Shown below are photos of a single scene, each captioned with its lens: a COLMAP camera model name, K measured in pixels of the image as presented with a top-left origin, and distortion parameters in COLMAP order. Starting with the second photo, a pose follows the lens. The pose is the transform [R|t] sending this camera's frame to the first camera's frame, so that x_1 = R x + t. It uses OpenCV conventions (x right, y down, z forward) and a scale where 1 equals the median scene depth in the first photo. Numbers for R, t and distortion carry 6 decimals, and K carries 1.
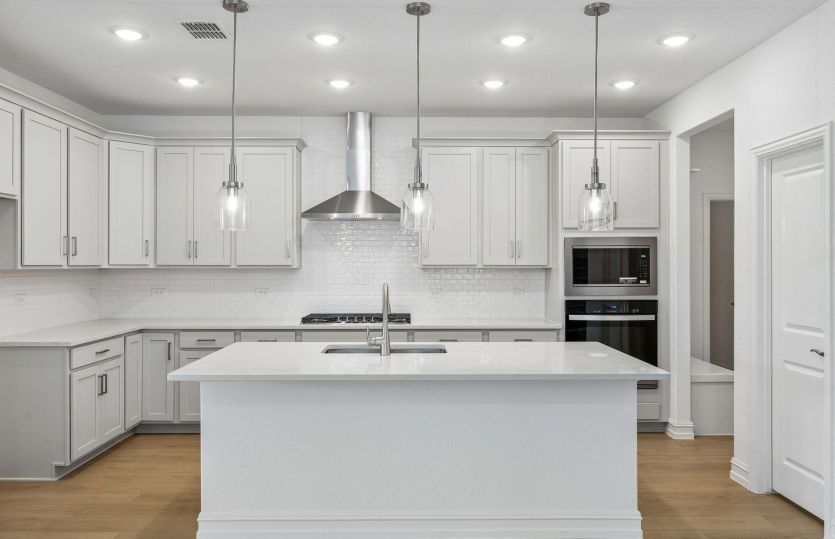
lens RADIAL K [[630.1, 0, 417.2], [0, 630.1, 267.0], [0, 0, 1]] dist [-0.008233, 0.006419]
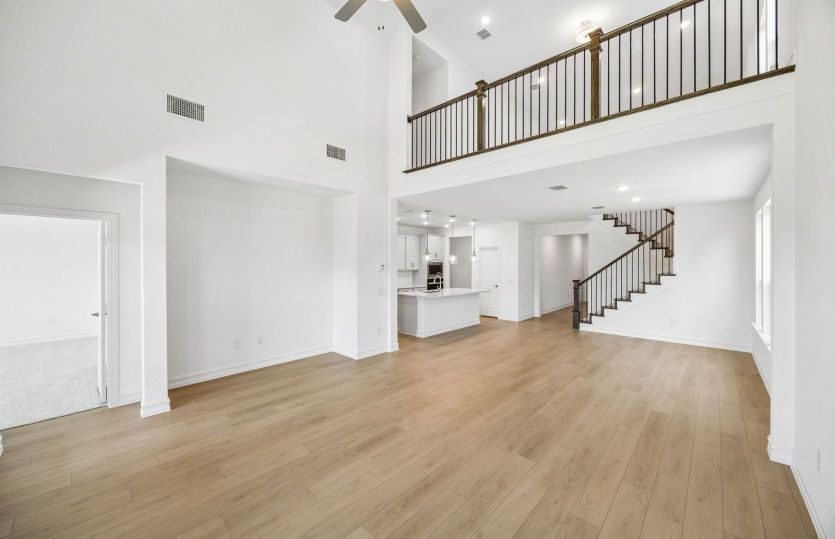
lens RADIAL K [[326.0, 0, 415.7], [0, 326.0, 262.0], [0, 0, 1]] dist [-0.000683, -0.000941]
pose [[0.684394, 0.005654, 0.729091, -1.231392], [-0.000293, 0.999972, -0.007479, -0.035211], [-0.729112, 0.004905, 0.684376, -0.281230]]
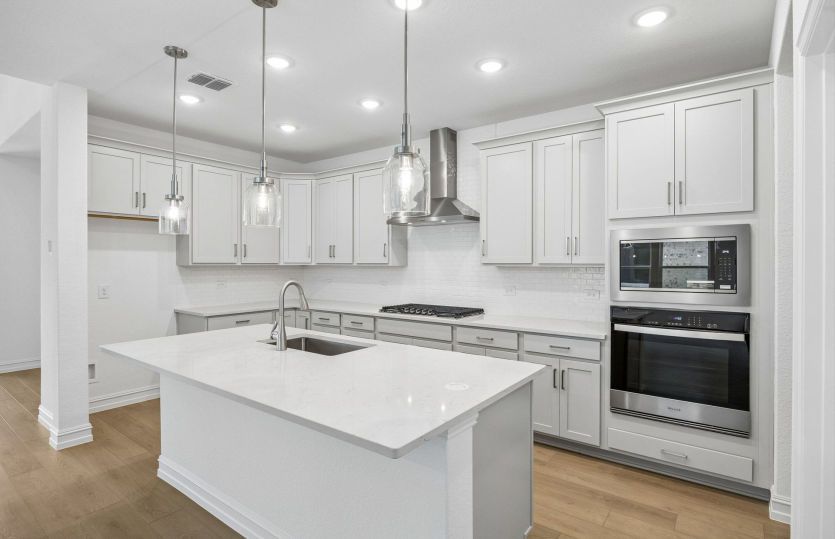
lens RADIAL K [[423.6, 0, 416.2], [0, 423.6, 268.2], [0, 0, 1]] dist [-0.013729, -0.000500]
pose [[0.792768, 0.008406, -0.609466, 0.370790], [-0.005048, 0.999961, 0.007225, 0.000086], [0.609503, -0.002651, 0.792779, 0.398332]]
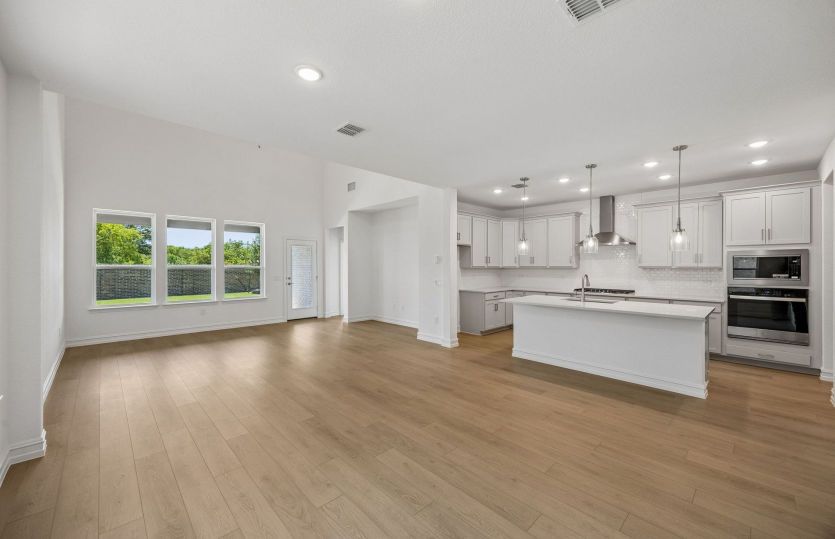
lens RADIAL K [[326.0, 0, 415.9], [0, 326.0, 269.1], [0, 0, 1]] dist [-0.000683, -0.000941]
pose [[0.680266, 0.007761, -0.732924, 0.309208], [-0.003131, 0.999966, 0.007682, -0.000925], [0.732958, -0.002931, 0.680267, -0.263258]]
